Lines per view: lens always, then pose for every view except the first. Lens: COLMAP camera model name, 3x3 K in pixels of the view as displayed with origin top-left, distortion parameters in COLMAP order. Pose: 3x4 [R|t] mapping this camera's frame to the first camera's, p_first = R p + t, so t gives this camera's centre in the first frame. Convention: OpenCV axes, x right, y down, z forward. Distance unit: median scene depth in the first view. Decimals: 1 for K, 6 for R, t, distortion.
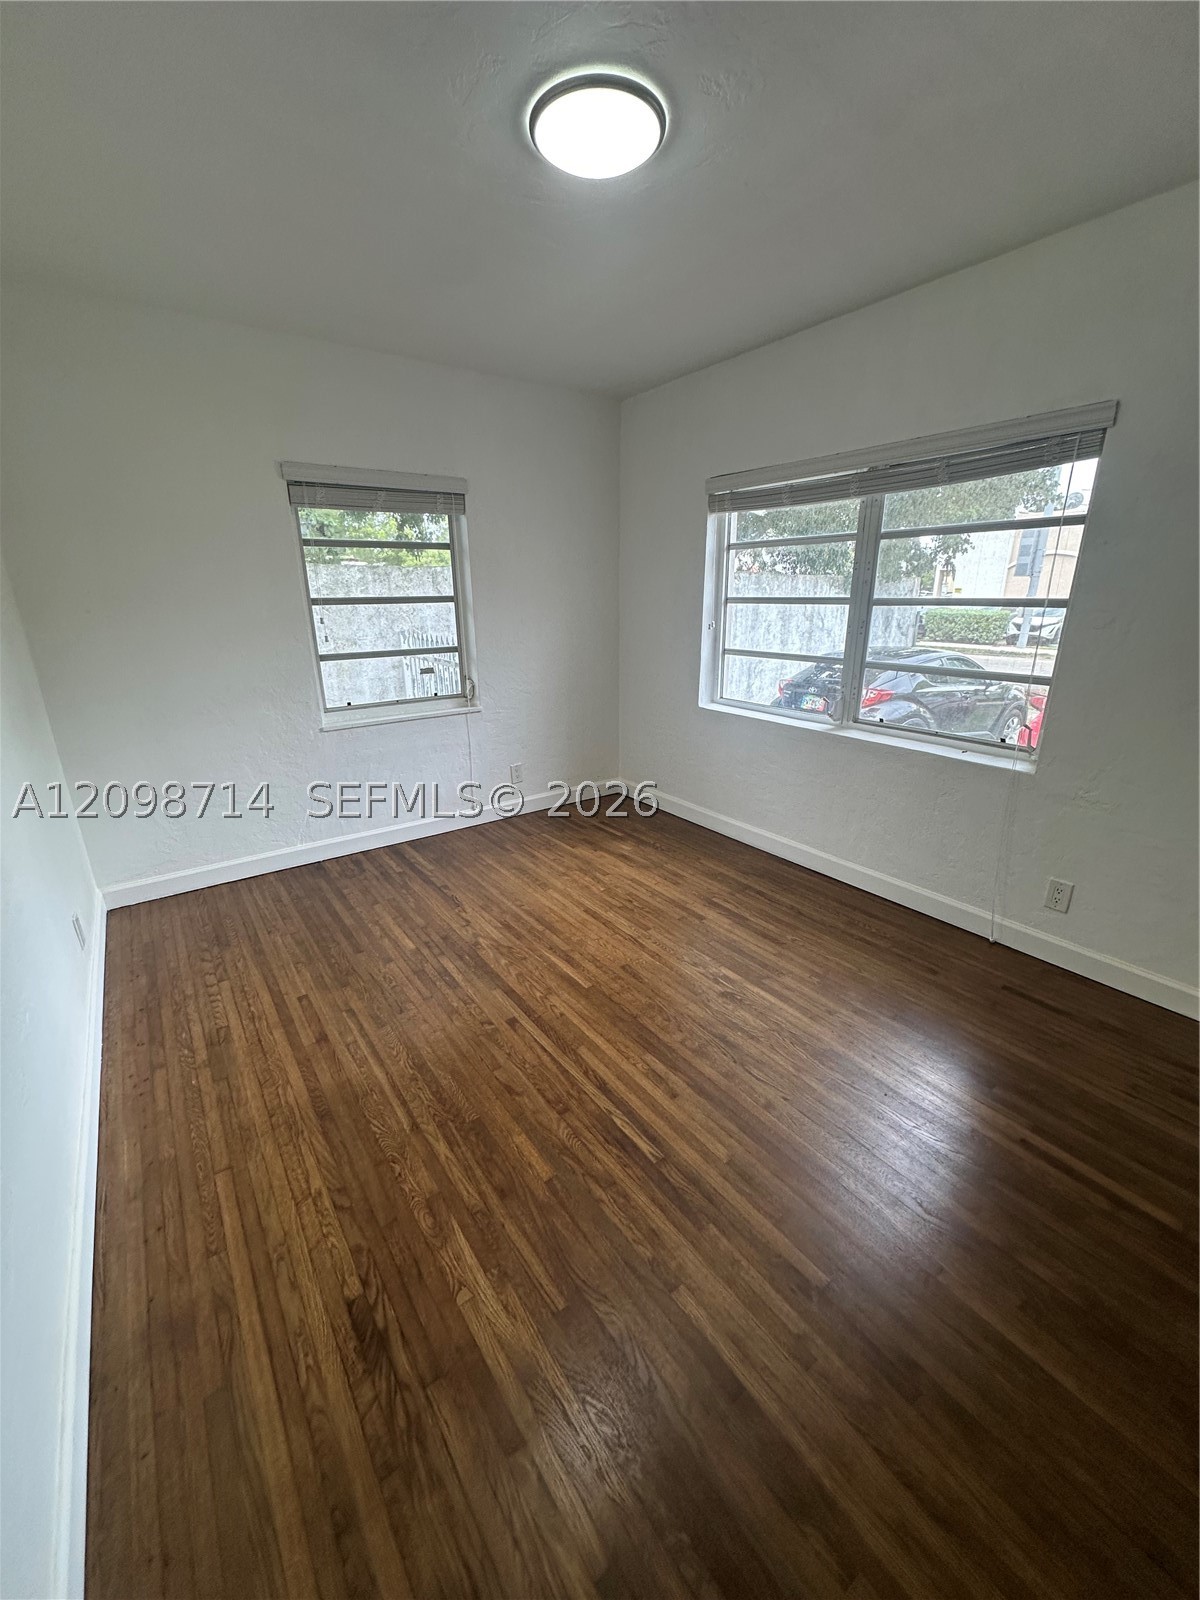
lens RADIAL K [[638.1, 0, 600.0], [0, 638.1, 800.0], [0, 0, 1]] dist [-0.001898, -0.000138]
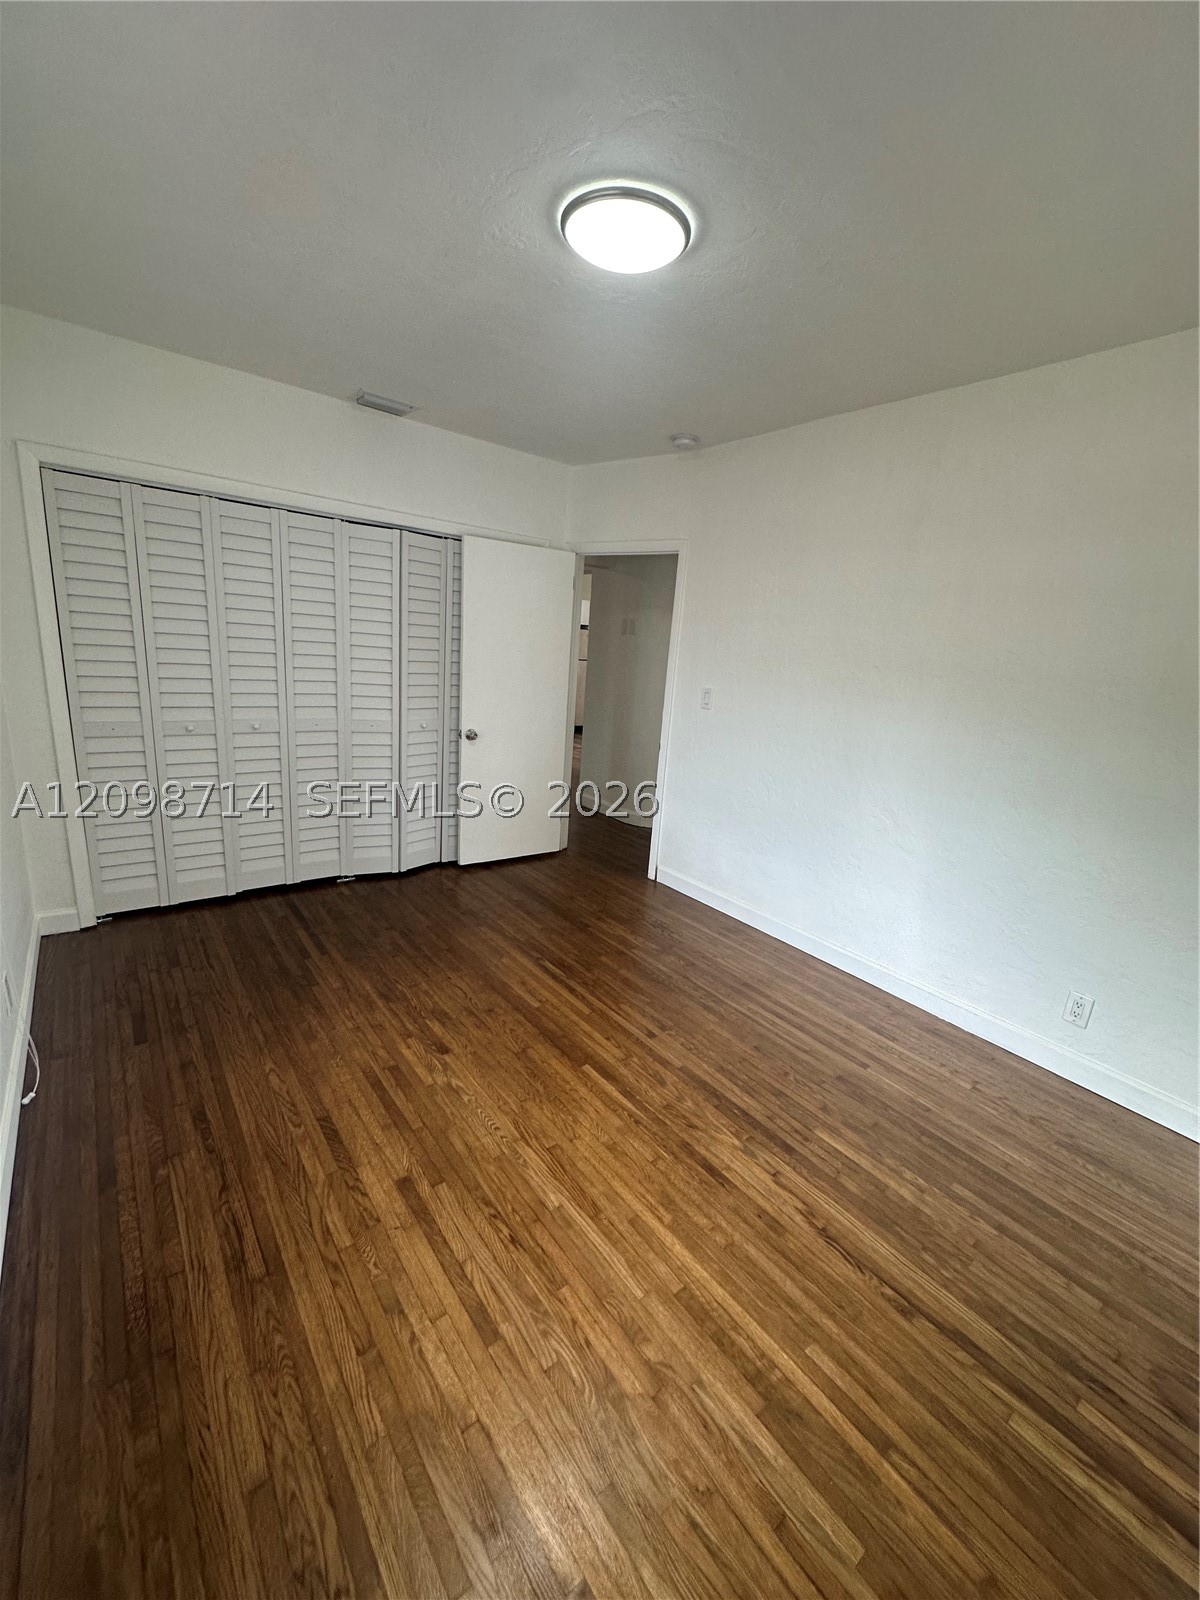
lens RADIAL K [[638.1, 0, 600.0], [0, 638.1, 800.0], [0, 0, 1]] dist [-0.001898, -0.000138]
pose [[-0.997045, -0.056233, -0.052337, 0.033597], [-0.075487, 0.843556, 0.531709, -0.575574], [0.014249, 0.534089, -0.845308, 1.676447]]
